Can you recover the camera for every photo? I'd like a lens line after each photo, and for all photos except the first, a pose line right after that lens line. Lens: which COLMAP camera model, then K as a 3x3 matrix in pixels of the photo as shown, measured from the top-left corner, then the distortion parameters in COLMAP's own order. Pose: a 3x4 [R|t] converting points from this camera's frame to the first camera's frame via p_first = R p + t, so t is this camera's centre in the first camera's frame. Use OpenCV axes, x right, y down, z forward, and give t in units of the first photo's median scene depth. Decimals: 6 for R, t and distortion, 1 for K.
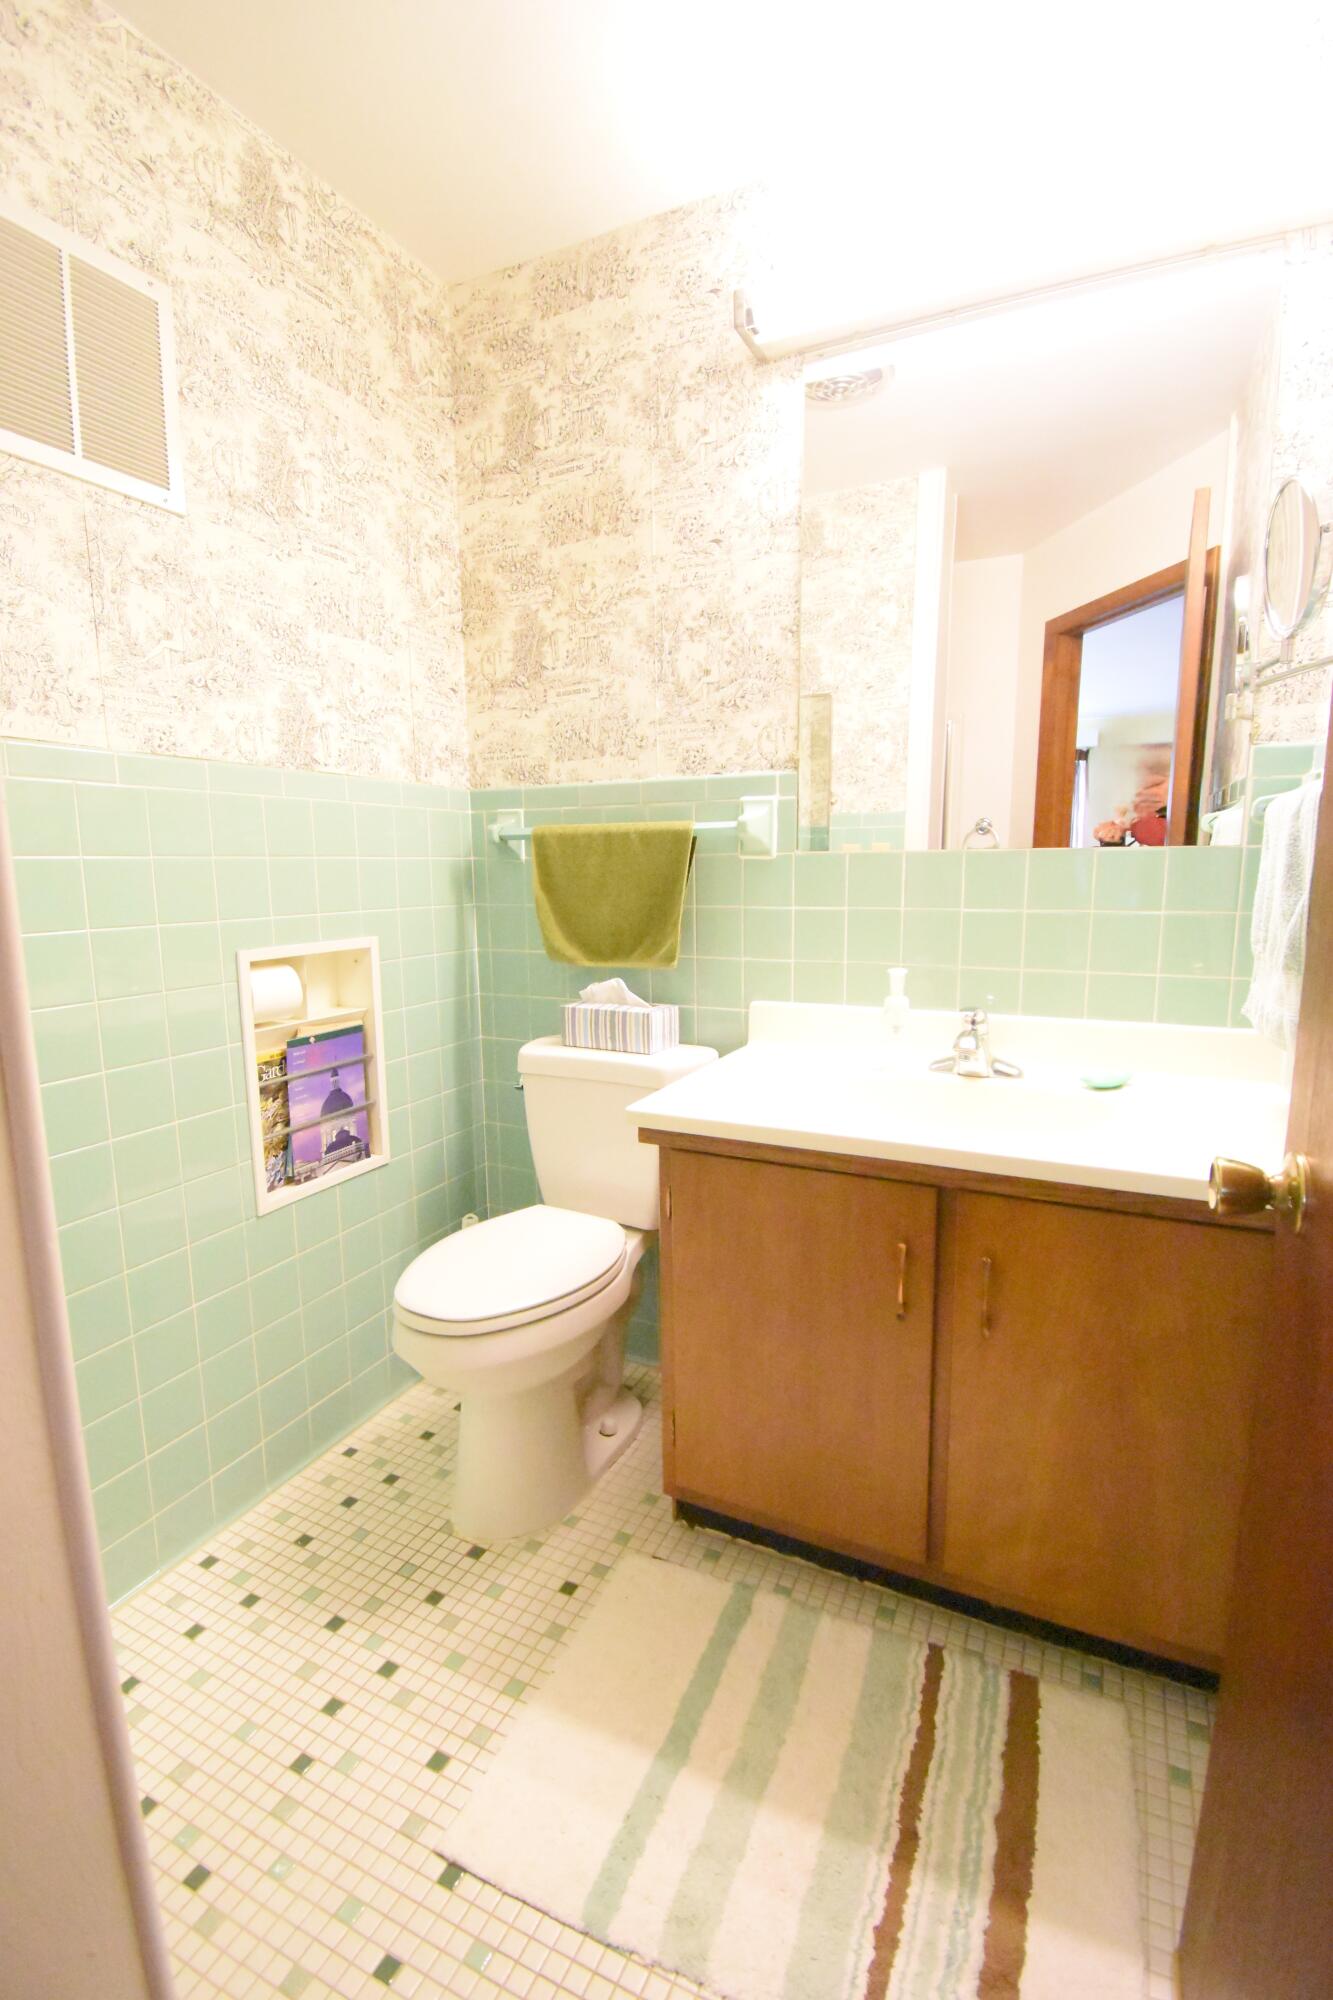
lens RADIAL K [[880.5, 0, 672.3], [0, 880.5, 1001.3], [0, 0, 1]] dist [0.023194, -0.029493]
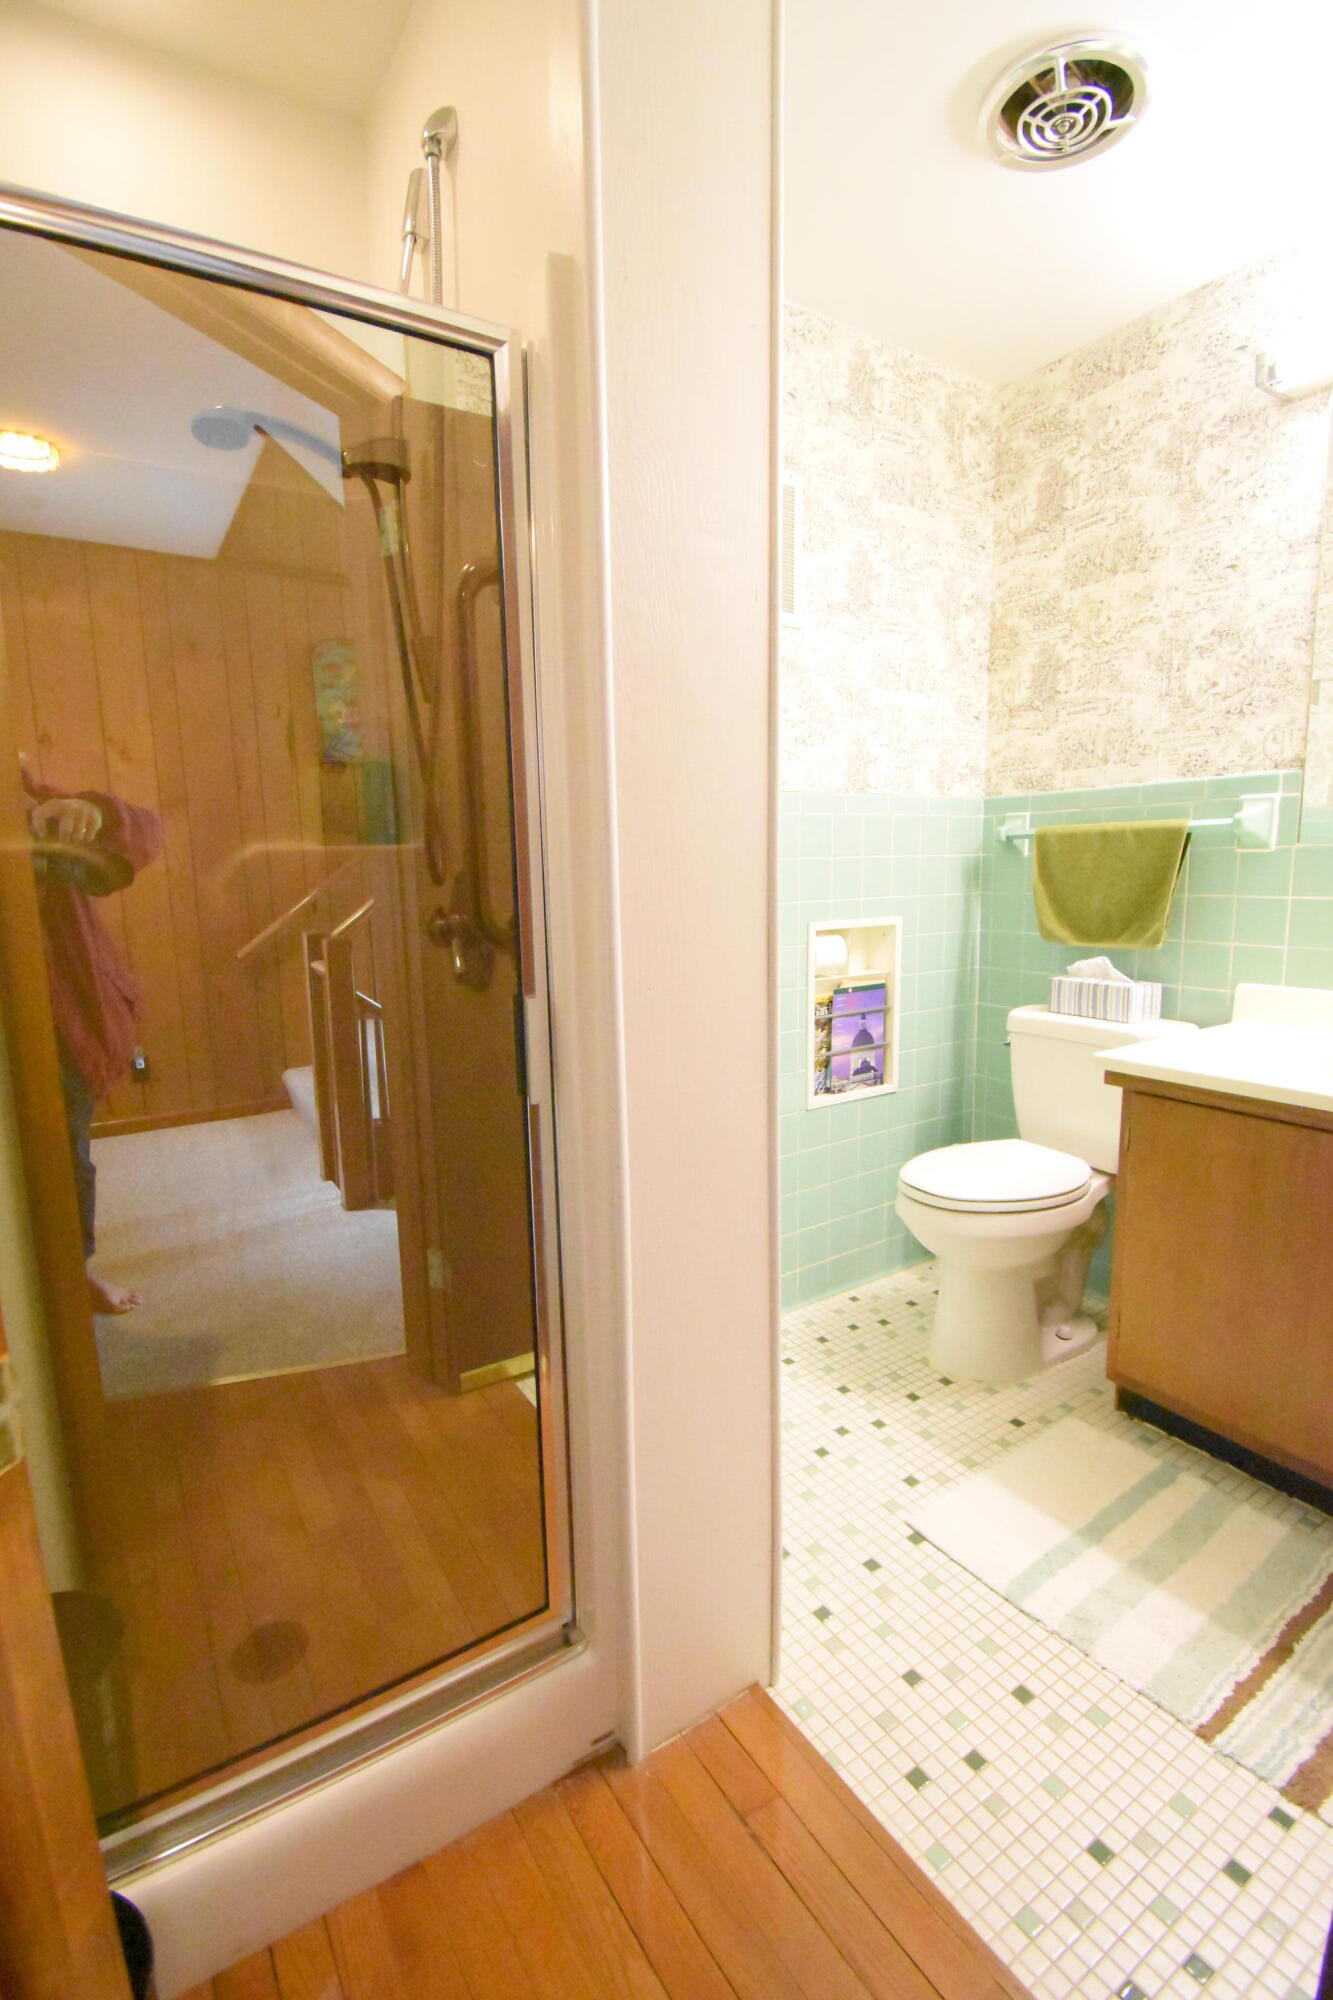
lens RADIAL K [[880.5, 0, 672.3], [0, 880.5, 1001.3], [0, 0, 1]] dist [0.023194, -0.029493]
pose [[0.853182, 0.072077, -0.516610, 0.061868], [-0.067911, 0.997326, 0.026992, 0.041433], [0.517174, 0.012055, 0.855795, -0.302630]]
